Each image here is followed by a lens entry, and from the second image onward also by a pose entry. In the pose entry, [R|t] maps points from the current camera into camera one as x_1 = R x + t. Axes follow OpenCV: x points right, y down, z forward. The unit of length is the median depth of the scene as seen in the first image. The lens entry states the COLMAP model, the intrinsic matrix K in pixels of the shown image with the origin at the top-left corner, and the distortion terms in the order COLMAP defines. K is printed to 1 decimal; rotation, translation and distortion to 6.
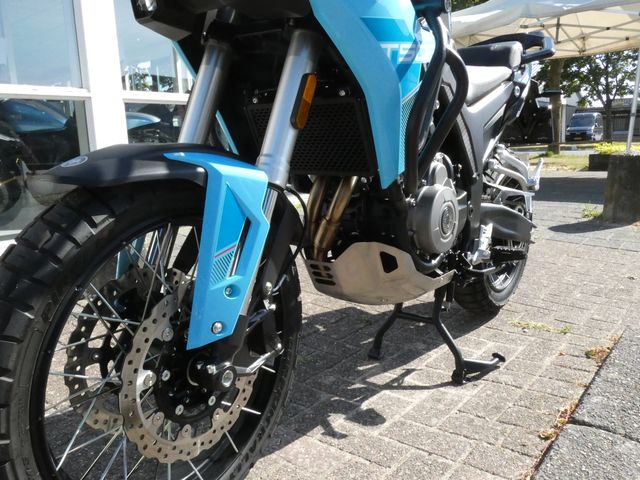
lens RADIAL K [[531.5, 0, 321.3], [0, 531.5, 240.3], [0, 0, 1]] dist [-0.029786, 0.032175]
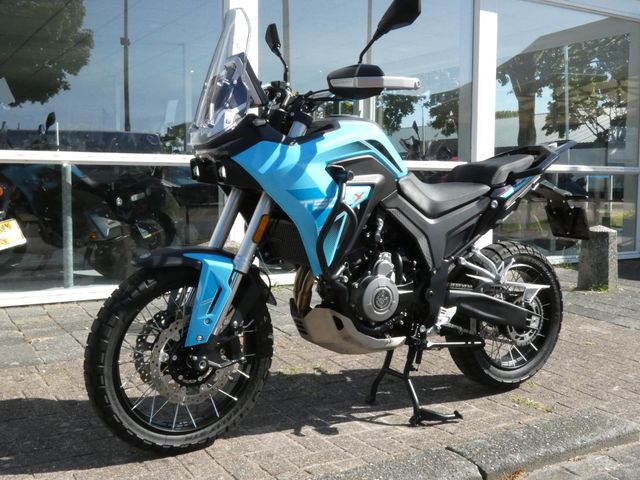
lens RADIAL K [[727.2, 0, 320.8], [0, 727.2, 236.0], [0, 0, 1]] dist [0.006764, 0.000000]
pose [[0.937117, 0.069311, -0.342063, 0.713547], [-0.103159, 0.991300, -0.081752, -0.028207], [0.333421, 0.111898, 0.936114, -0.925338]]
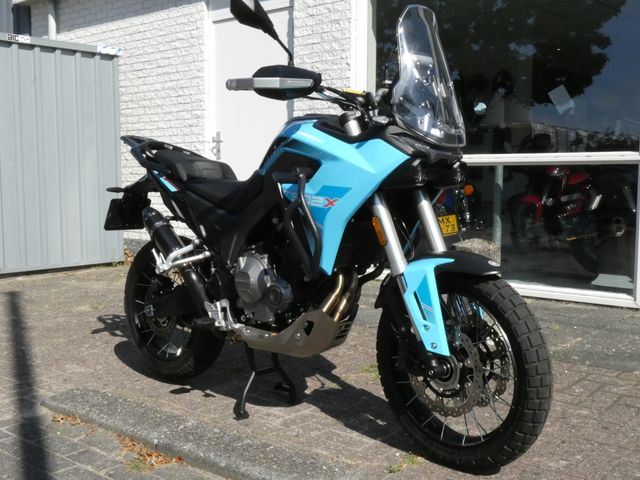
lens RADIAL K [[767.7, 0, 318.5], [0, 767.7, 238.4], [0, 0, 1]] dist [0.017062, 0.000000]
pose [[-0.059938, 0.113782, -0.991696, 2.374300], [-0.180260, 0.975915, 0.122866, -0.481578], [0.981791, 0.186127, -0.037984, 1.205912]]
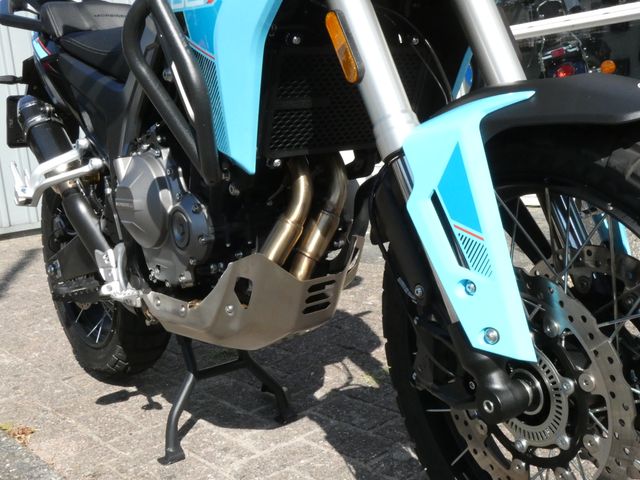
lens RADIAL K [[767.7, 0, 322.2], [0, 767.7, 244.2], [0, 0, 1]] dist [0.017062, 0.000000]
pose [[-0.222596, 0.202809, -0.953583, 1.304073], [-0.083292, 0.970590, 0.225869, -0.286974], [0.971346, 0.129703, -0.199157, 1.419037]]
